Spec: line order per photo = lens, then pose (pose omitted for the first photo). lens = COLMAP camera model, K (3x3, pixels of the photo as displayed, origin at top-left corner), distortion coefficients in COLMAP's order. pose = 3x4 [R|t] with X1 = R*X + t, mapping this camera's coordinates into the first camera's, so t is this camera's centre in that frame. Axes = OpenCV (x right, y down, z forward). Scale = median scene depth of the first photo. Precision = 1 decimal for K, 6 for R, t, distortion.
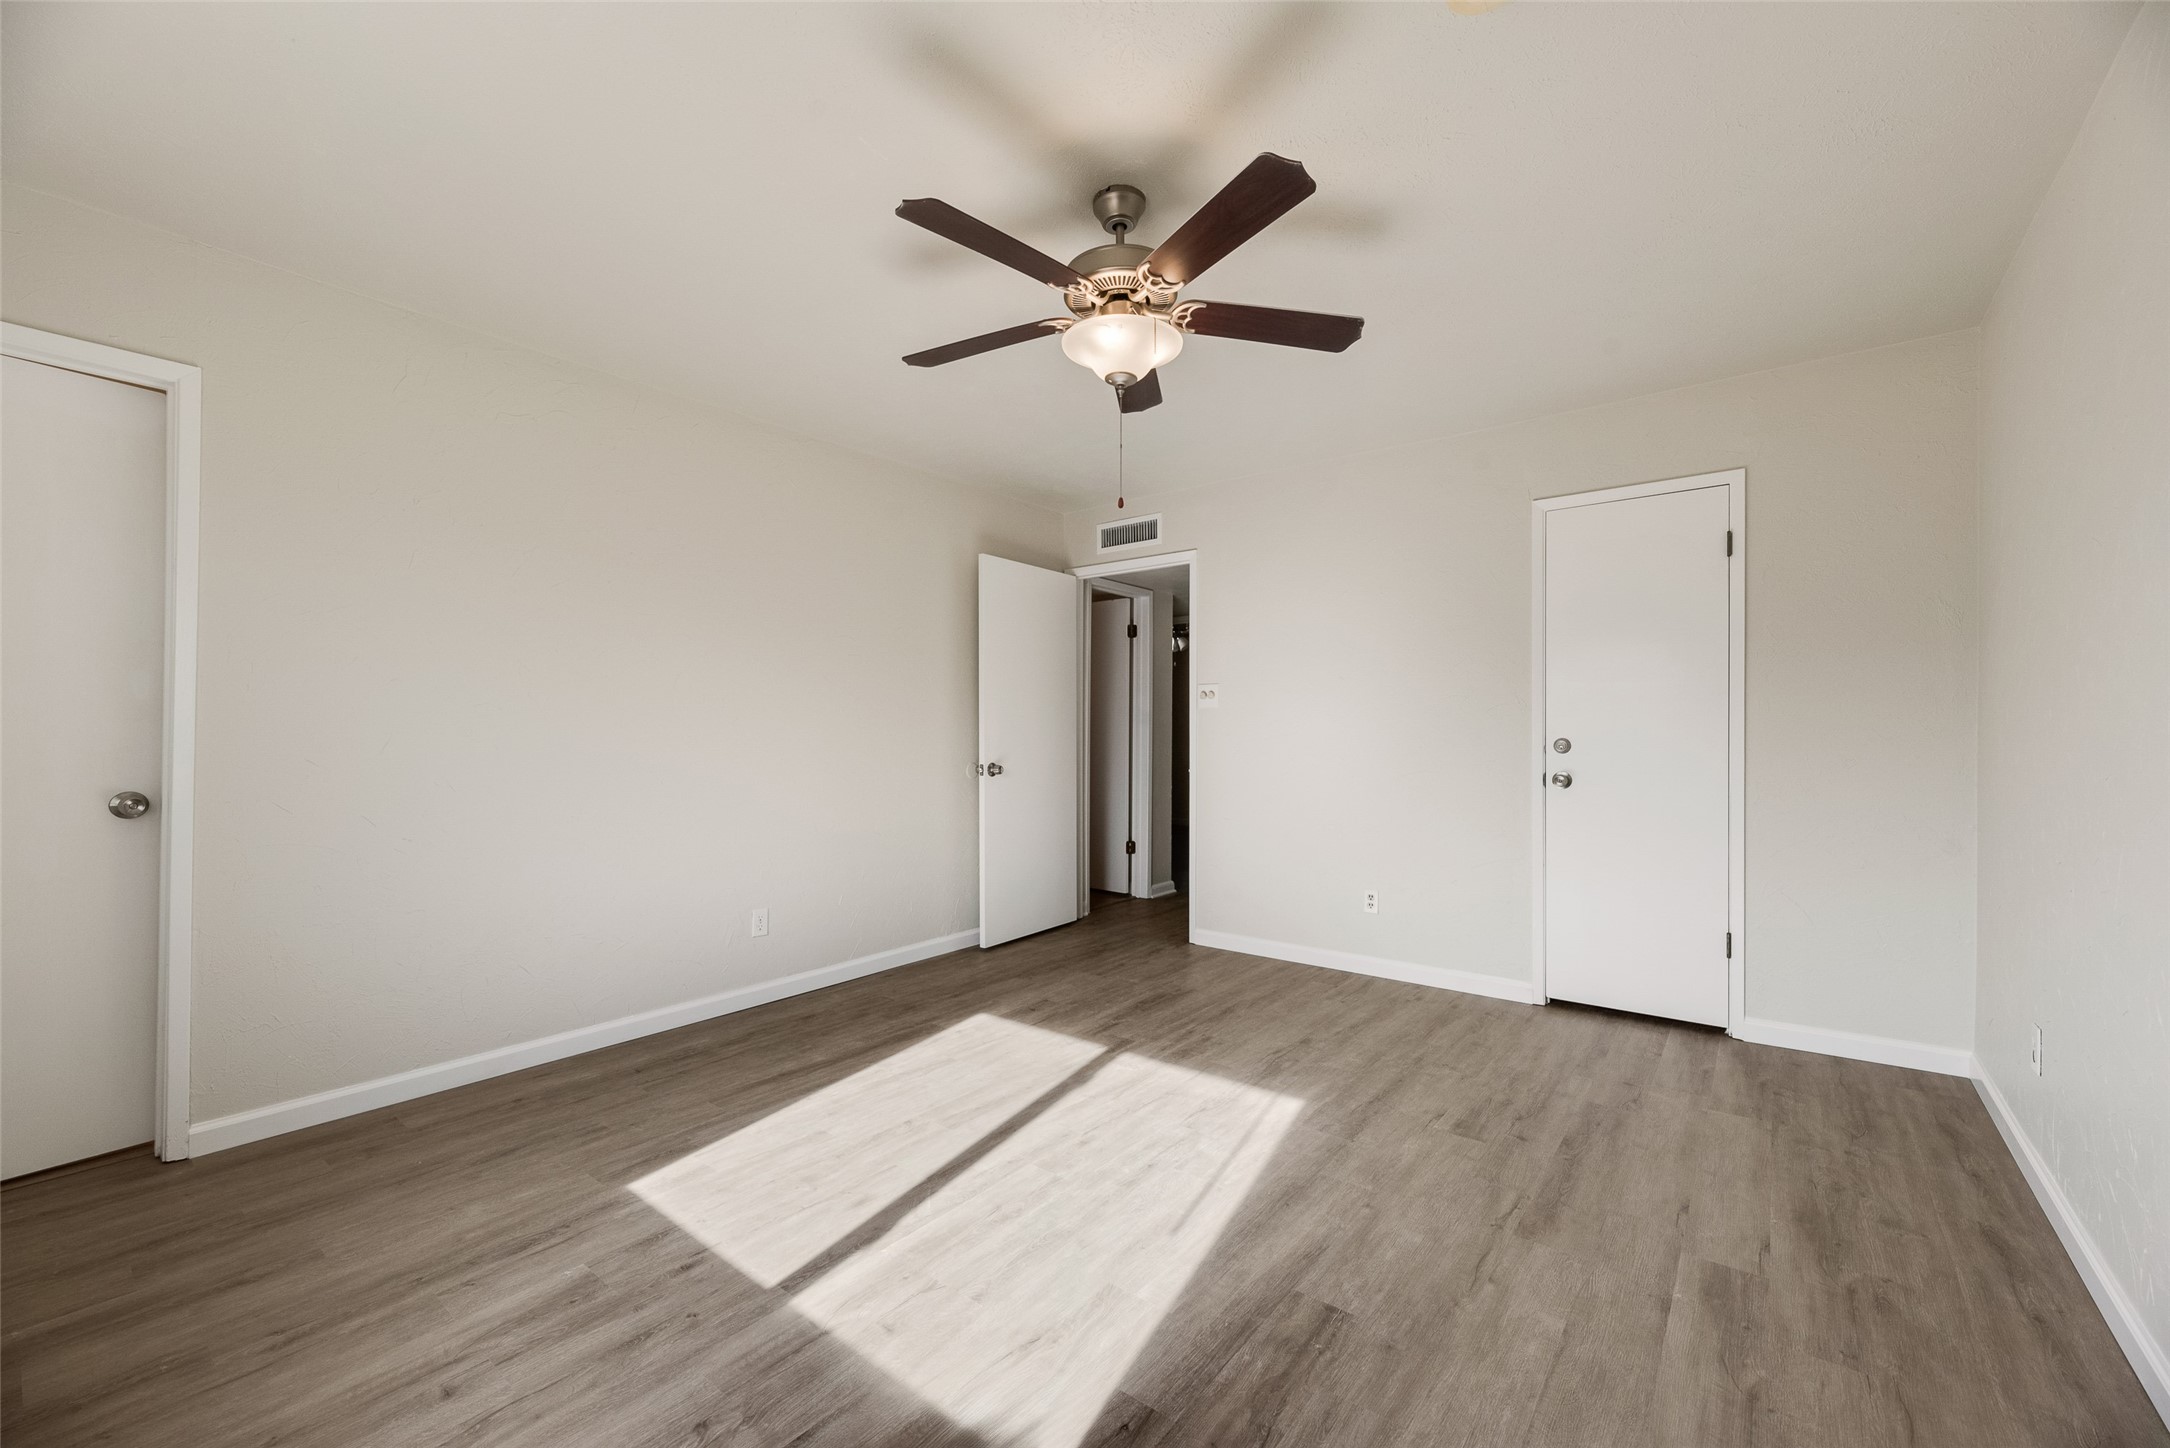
lens RADIAL K [[873.0, 0, 1087.3], [0, 873.0, 735.9], [0, 0, 1]] dist [0.002039, 0.000132]
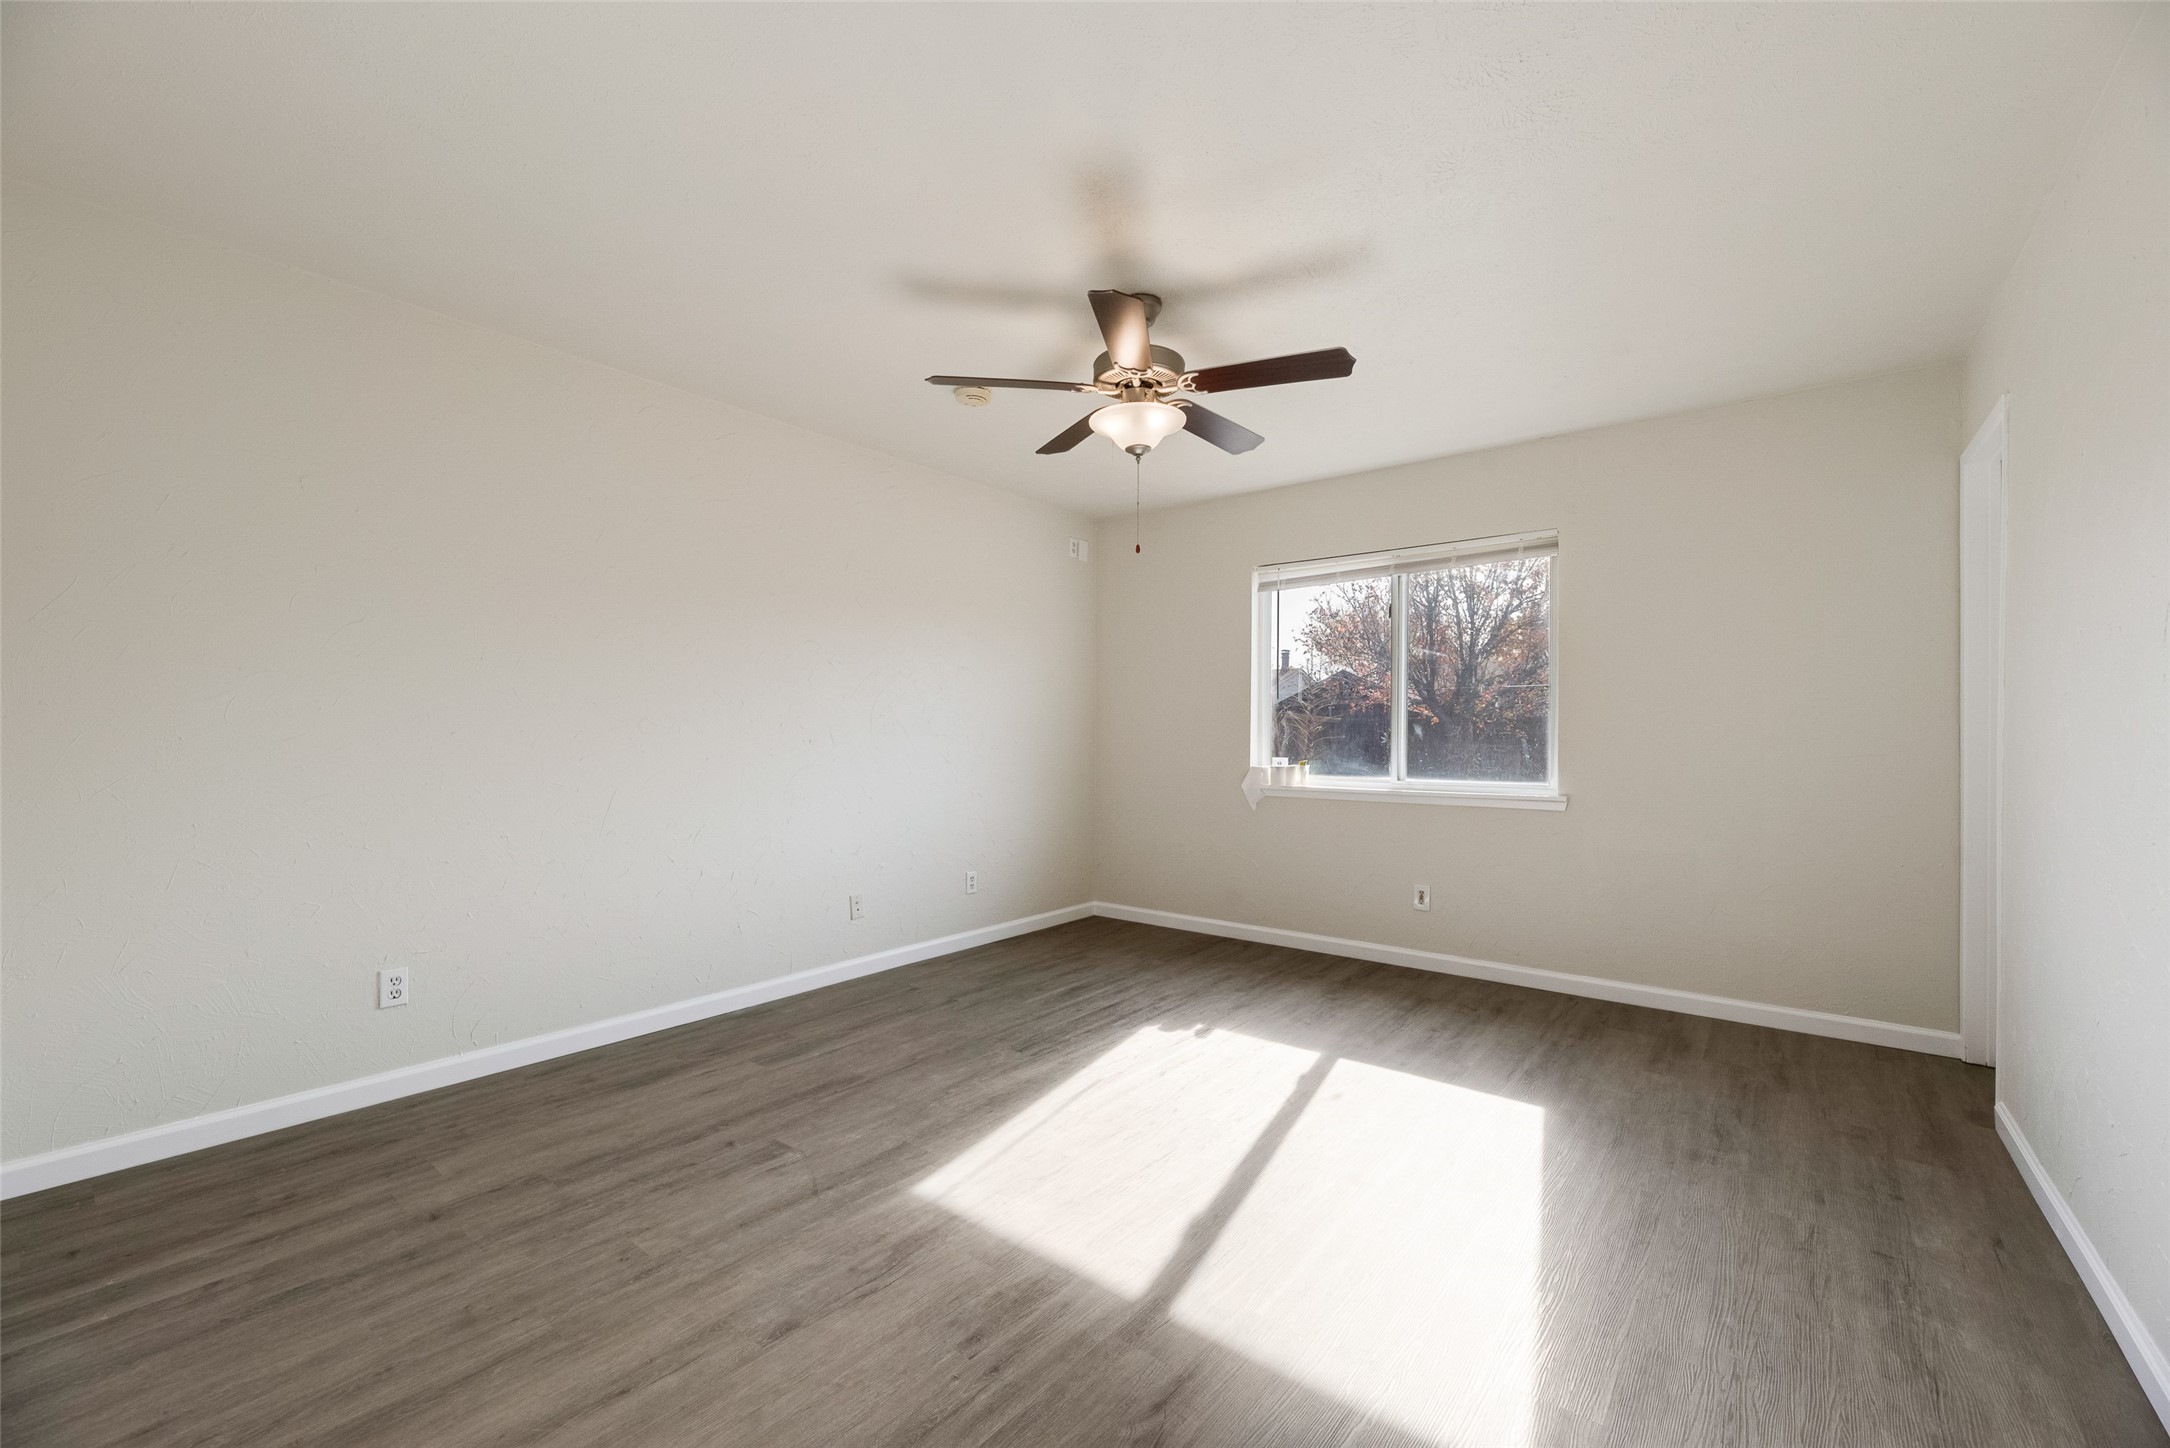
lens RADIAL K [[873.0, 0, 1087.3], [0, 873.0, 735.9], [0, 0, 1]] dist [0.002039, 0.000132]
pose [[-0.999978, -0.003830, 0.005468, 0.096500], [-0.003813, 0.999988, 0.003068, -0.003360], [-0.005480, 0.003047, -0.999980, 2.102221]]
